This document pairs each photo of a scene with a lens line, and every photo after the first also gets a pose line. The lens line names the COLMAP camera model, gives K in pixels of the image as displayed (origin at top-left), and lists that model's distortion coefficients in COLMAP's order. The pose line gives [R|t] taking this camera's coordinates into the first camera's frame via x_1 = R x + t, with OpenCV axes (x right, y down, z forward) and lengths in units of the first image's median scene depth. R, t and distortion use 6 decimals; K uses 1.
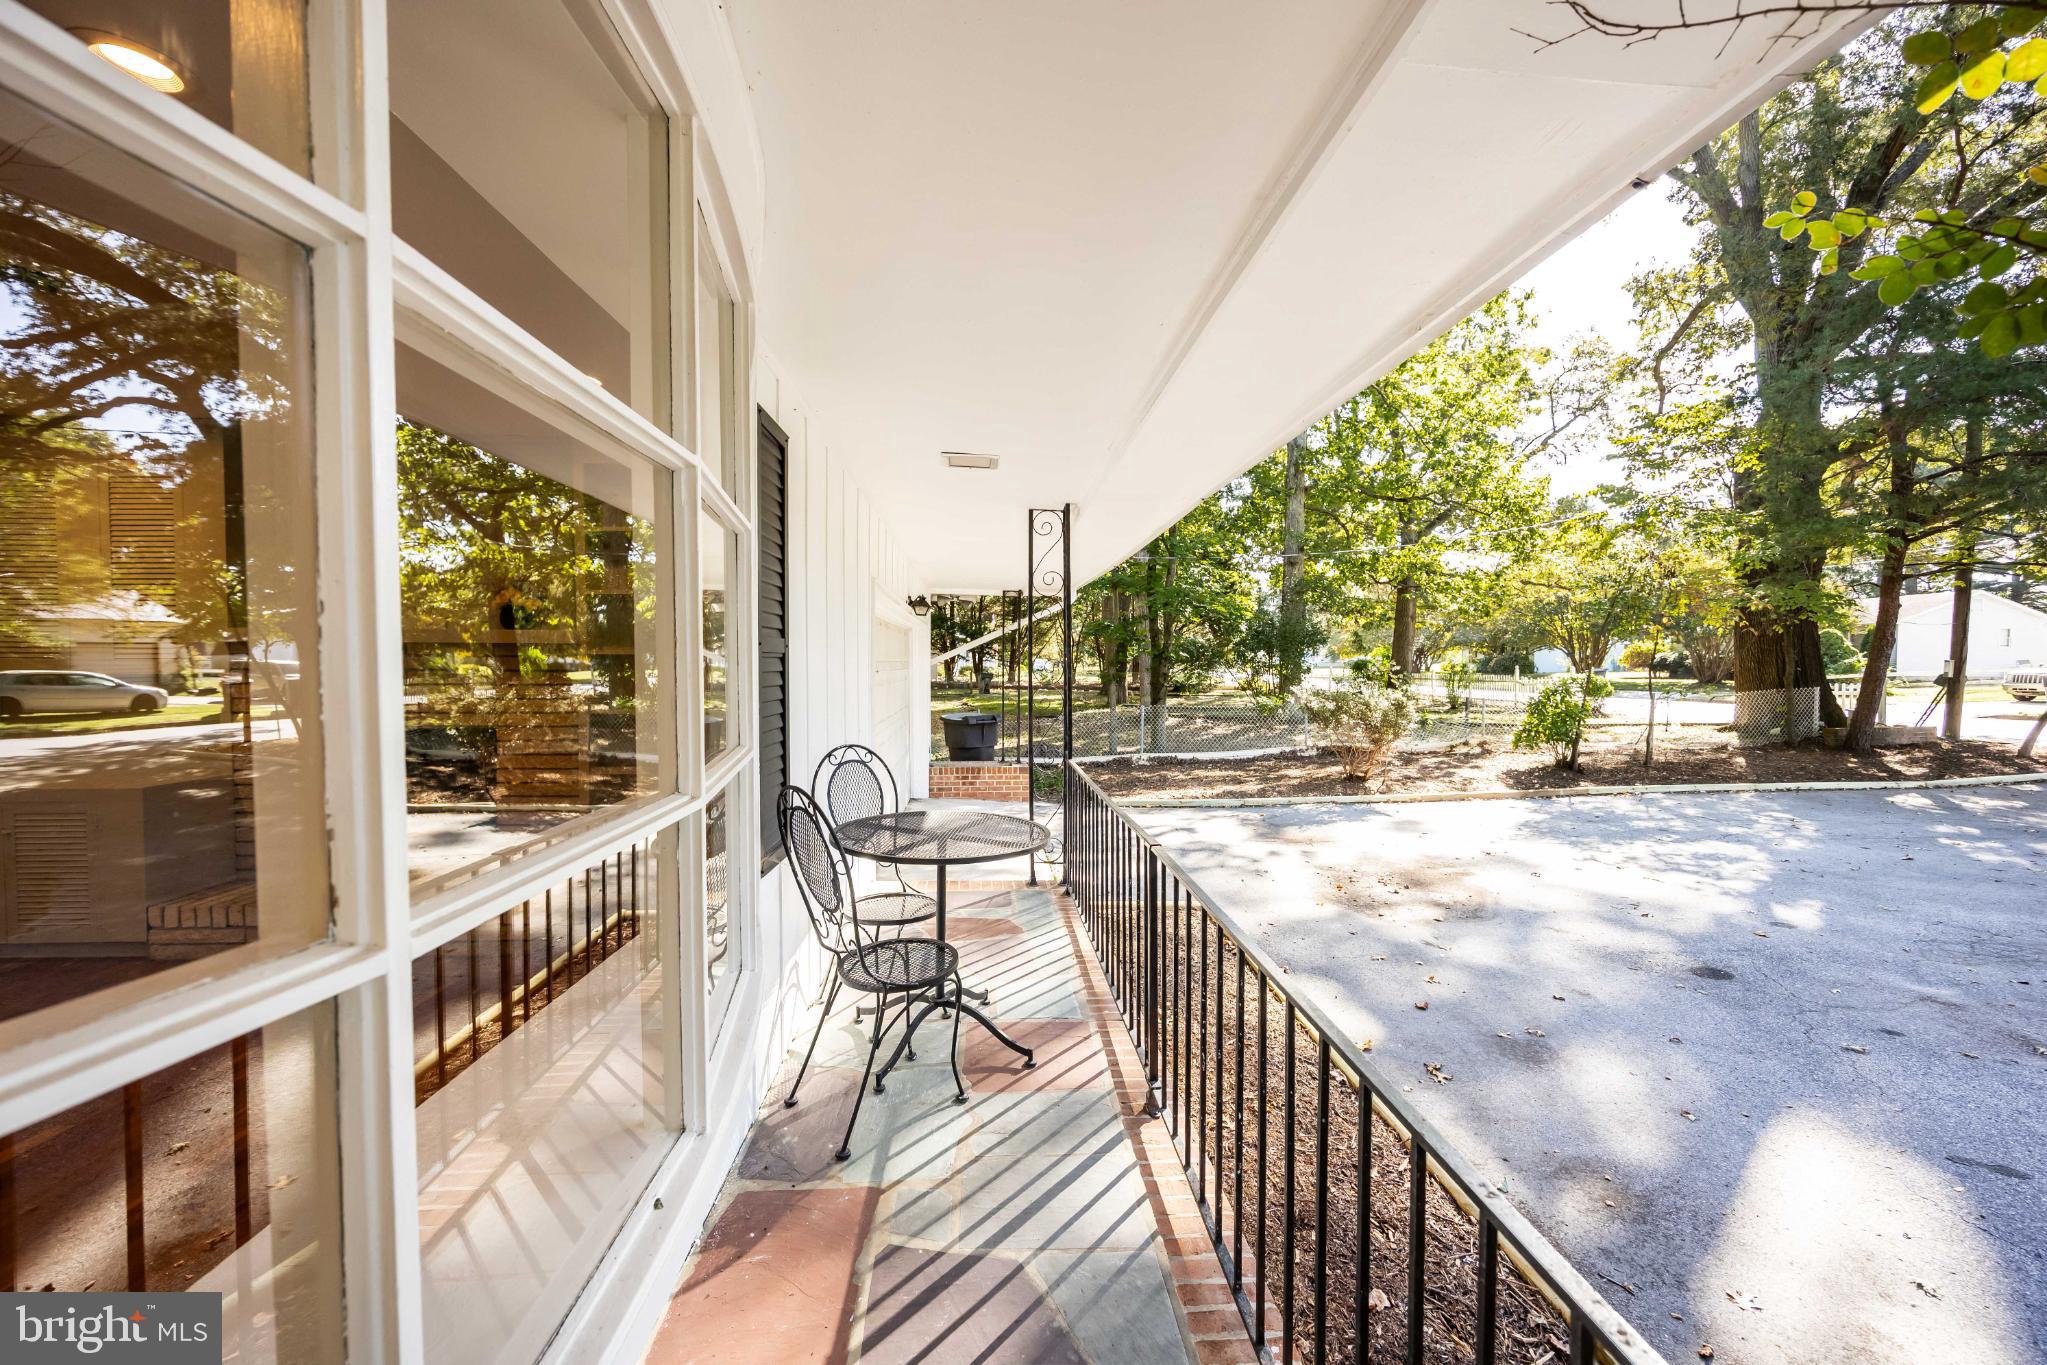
lens RADIAL K [[789.0, 0, 1021.1], [0, 789.0, 686.7], [0, 0, 1]] dist [0.001052, -0.000020]
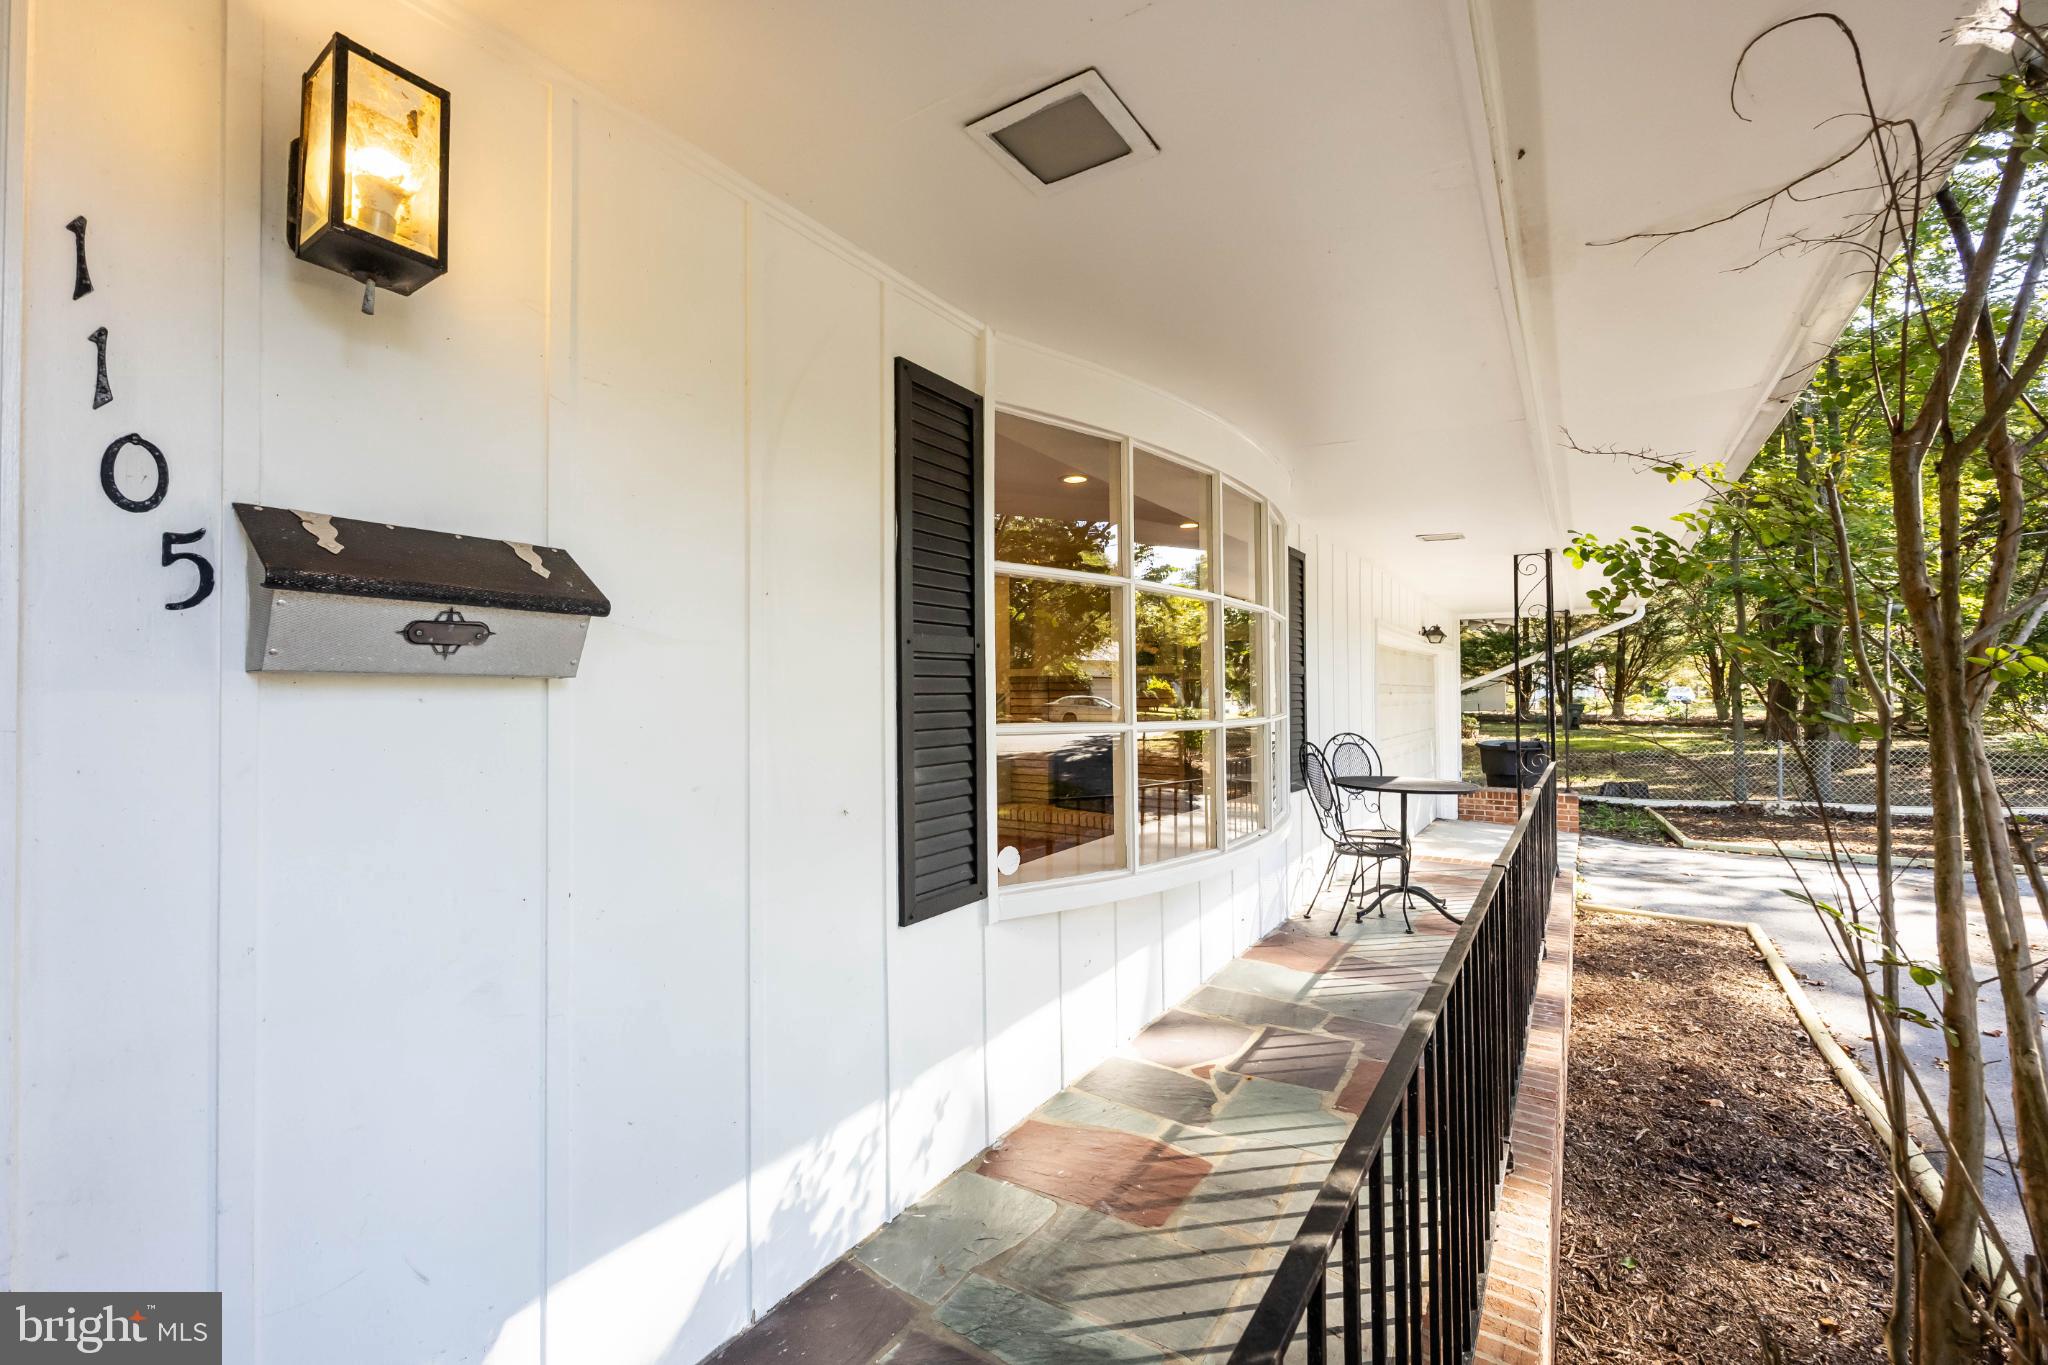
lens RADIAL K [[789.4, 0, 1021.6], [0, 789.4, 686.7], [0, 0, 1]] dist [0.001052, -0.000020]
pose [[0.796319, -0.015913, -0.604668, 0.279664], [-0.008077, 0.999285, -0.036935, 0.057772], [0.604823, 0.034297, 0.795621, -0.831530]]
